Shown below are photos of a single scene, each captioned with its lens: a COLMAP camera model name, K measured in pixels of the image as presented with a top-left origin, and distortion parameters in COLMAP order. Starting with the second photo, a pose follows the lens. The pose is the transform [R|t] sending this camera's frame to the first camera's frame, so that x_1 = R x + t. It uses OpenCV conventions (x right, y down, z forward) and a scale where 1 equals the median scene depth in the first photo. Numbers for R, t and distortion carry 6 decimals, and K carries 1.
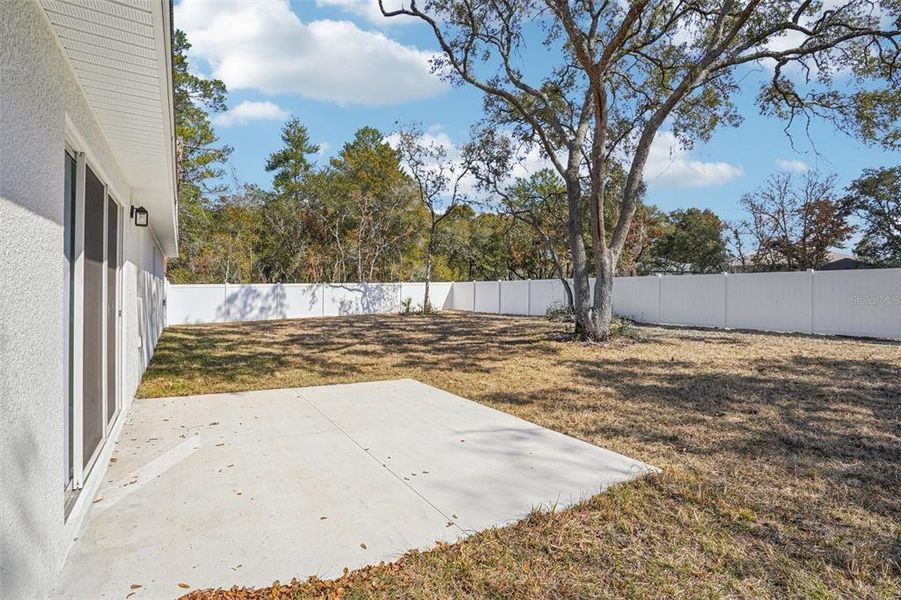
lens RADIAL K [[445.0, 0, 451.2], [0, 445.0, 298.3], [0, 0, 1]] dist [-0.072998, 0.030945]
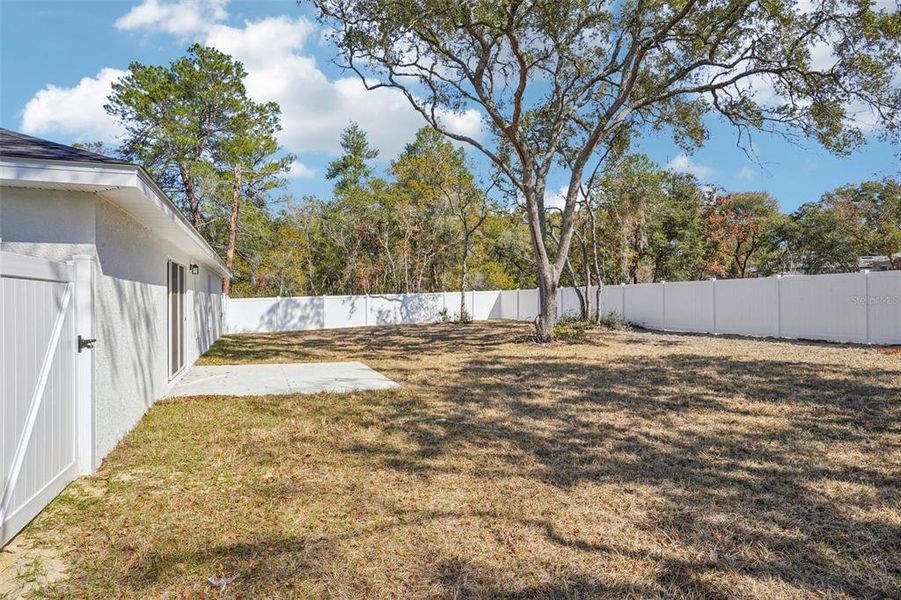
lens RADIAL K [[526.7, 0, 446.1], [0, 526.7, 300.5], [0, 0, 1]] dist [-0.016209, 0.000532]
pose [[0.978879, -0.013077, -0.204023, 0.160186], [0.010116, 0.999828, -0.015550, 0.002759], [0.204191, 0.013158, 0.978843, -0.199722]]
